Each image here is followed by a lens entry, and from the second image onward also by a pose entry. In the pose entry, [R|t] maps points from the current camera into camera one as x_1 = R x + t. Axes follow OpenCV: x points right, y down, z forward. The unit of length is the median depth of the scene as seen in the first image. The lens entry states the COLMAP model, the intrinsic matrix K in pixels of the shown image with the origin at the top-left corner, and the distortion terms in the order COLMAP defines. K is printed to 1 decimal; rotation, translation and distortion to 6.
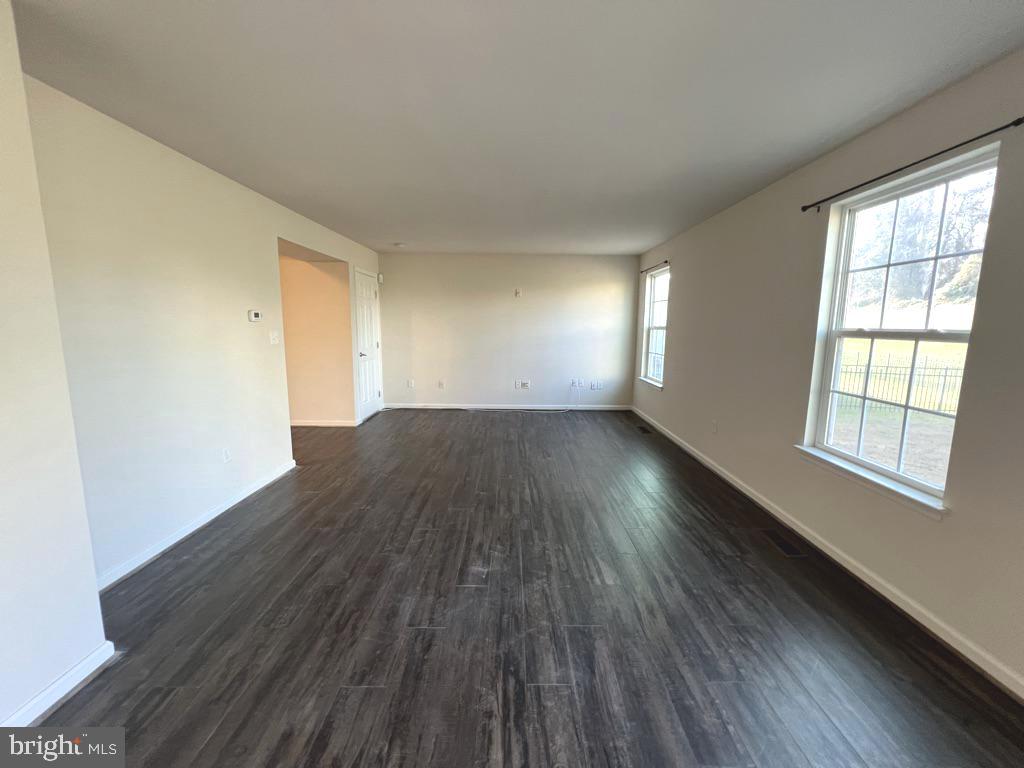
lens RADIAL K [[409.5, 0, 512.7], [0, 409.5, 382.0], [0, 0, 1]] dist [-0.000522, -0.000153]
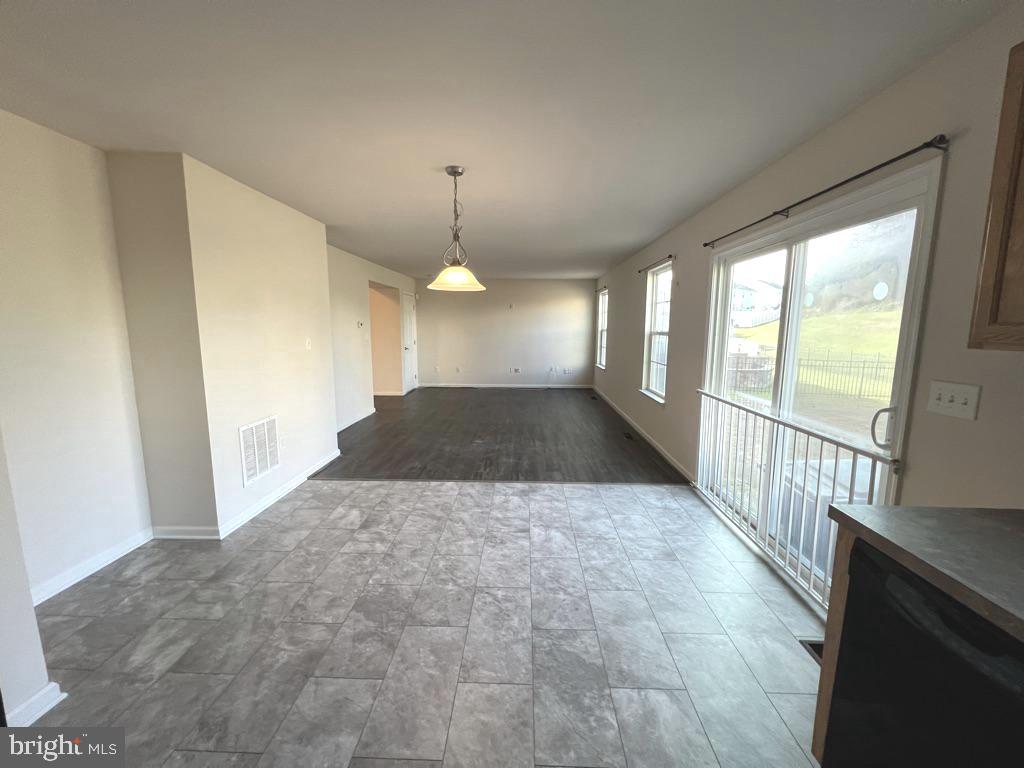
lens RADIAL K [[409.5, 0, 512.7], [0, 409.5, 382.0], [0, 0, 1]] dist [-0.000522, -0.000153]
pose [[0.999519, 0.000055, -0.031010, 0.148462], [-0.000208, 0.999988, -0.004929, 0.136440], [0.031009, 0.004933, 0.999507, -1.057409]]
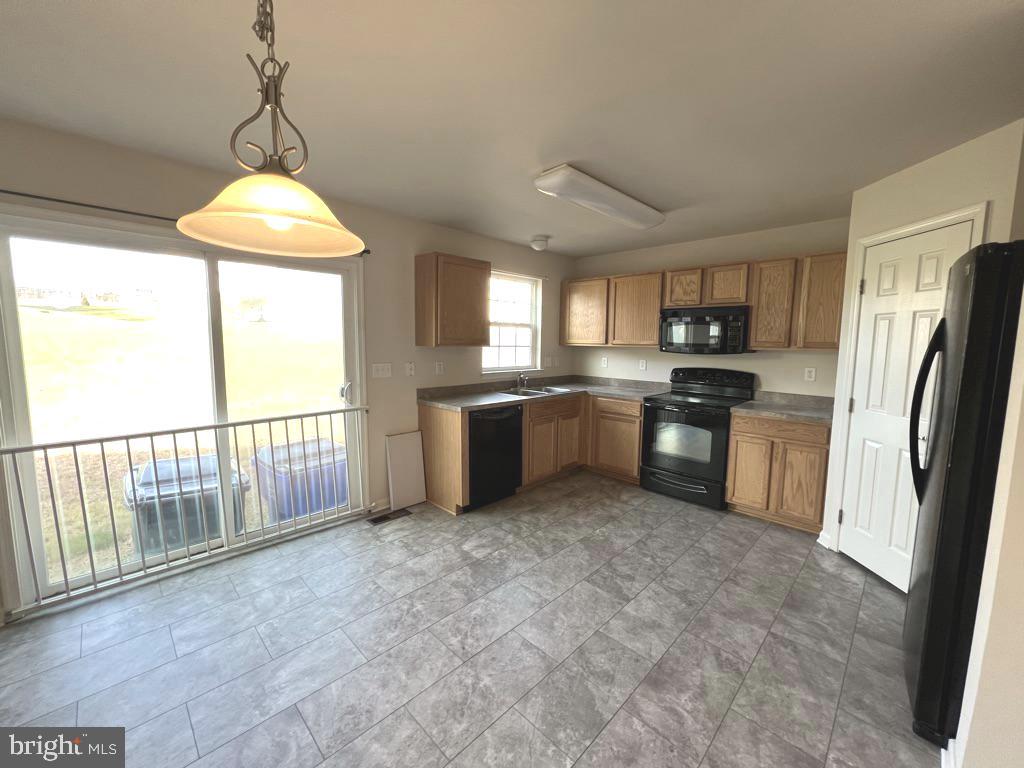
lens RADIAL K [[409.5, 0, 512.7], [0, 409.5, 382.0], [0, 0, 1]] dist [-0.000522, -0.000153]
pose [[-0.711383, -0.089970, 0.697022, -0.462162], [0.081854, 0.974416, 0.209316, -0.043599], [-0.698022, 0.205957, -0.685819, 0.134087]]
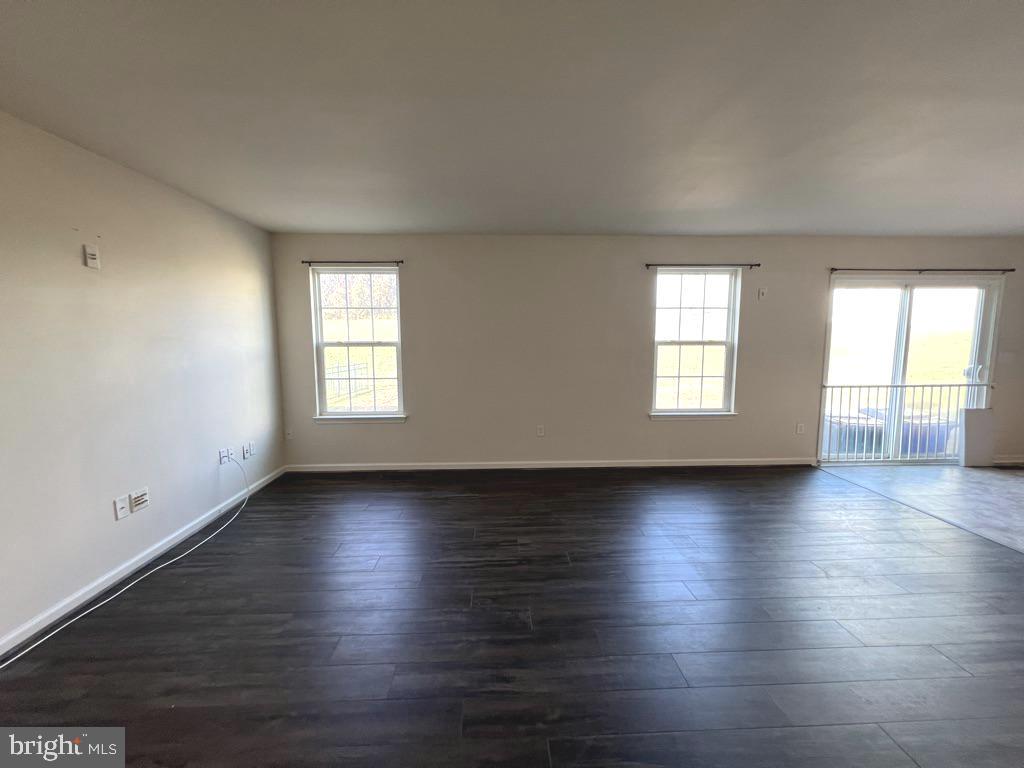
lens RADIAL K [[409.5, 0, 512.7], [0, 409.5, 382.0], [0, 0, 1]] dist [-0.000522, -0.000153]
pose [[-0.041417, -0.116509, 0.992326, -0.893696], [0.144496, 0.982038, 0.121332, -0.250970], [-0.988638, 0.148412, -0.023838, 1.637392]]
